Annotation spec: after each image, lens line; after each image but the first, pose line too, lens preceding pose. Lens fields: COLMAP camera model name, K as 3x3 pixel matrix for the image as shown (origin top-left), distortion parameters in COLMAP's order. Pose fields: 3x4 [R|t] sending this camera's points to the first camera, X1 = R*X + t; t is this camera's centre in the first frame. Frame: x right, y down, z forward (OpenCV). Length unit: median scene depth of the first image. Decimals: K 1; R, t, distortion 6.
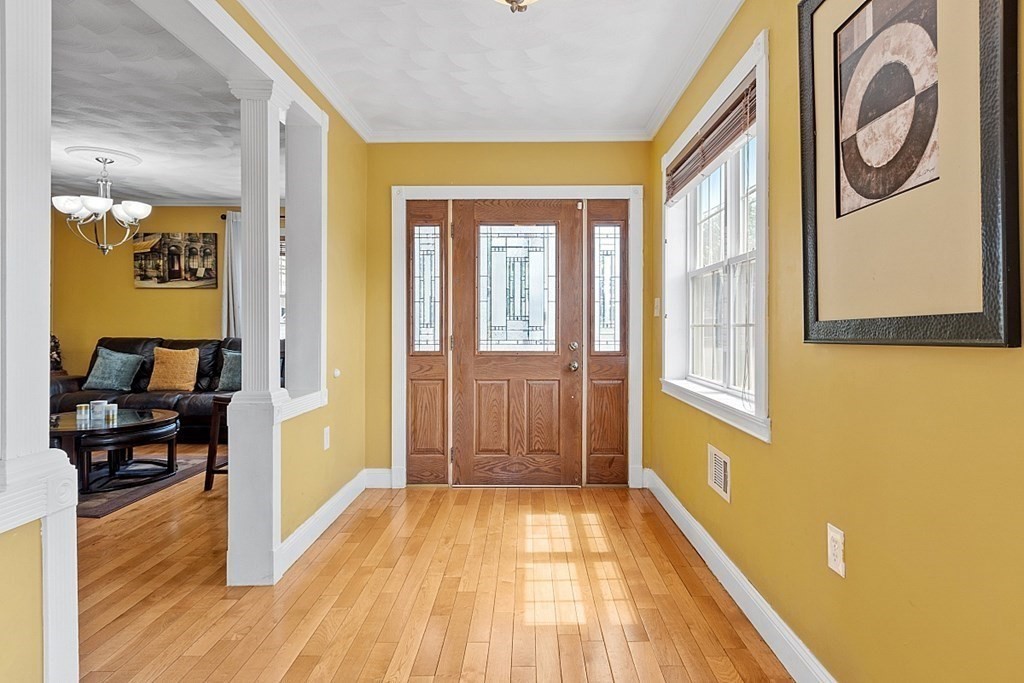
lens RADIAL K [[579.5, 0, 519.2], [0, 579.5, 327.6], [0, 0, 1]] dist [-0.000550, 0.000179]
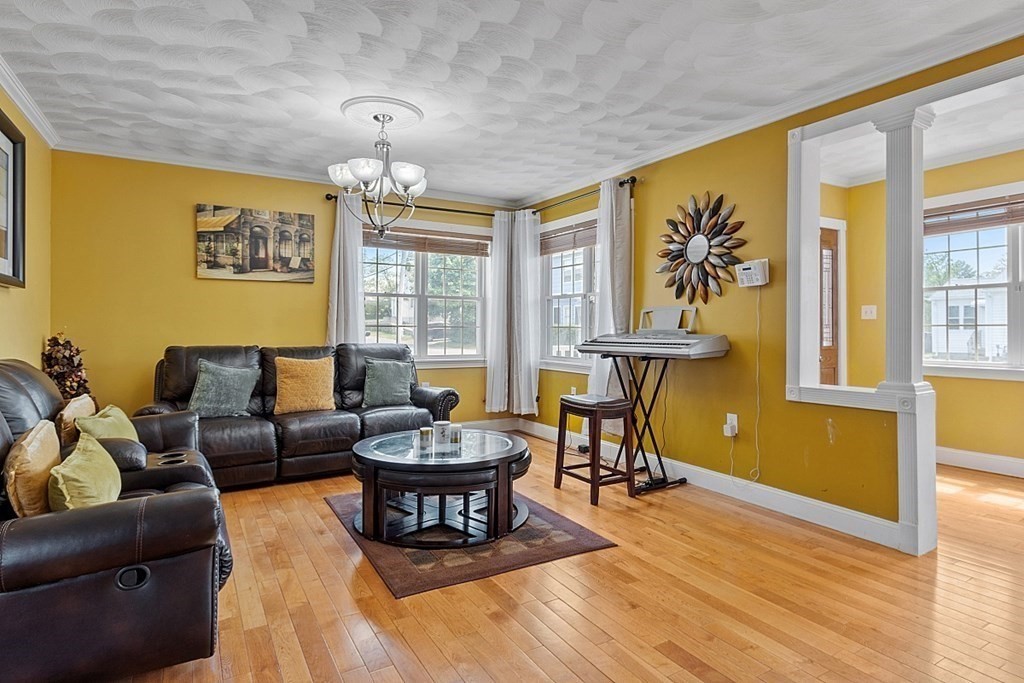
lens RADIAL K [[552.5, 0, 526.6], [0, 552.5, 327.1], [0, 0, 1]] dist [-0.007803, -0.002785]
pose [[0.858770, -0.001820, 0.512358, -0.665783], [0.005796, 0.999964, -0.006163, 0.000477], [-0.512328, 0.008263, 0.858750, 0.182619]]
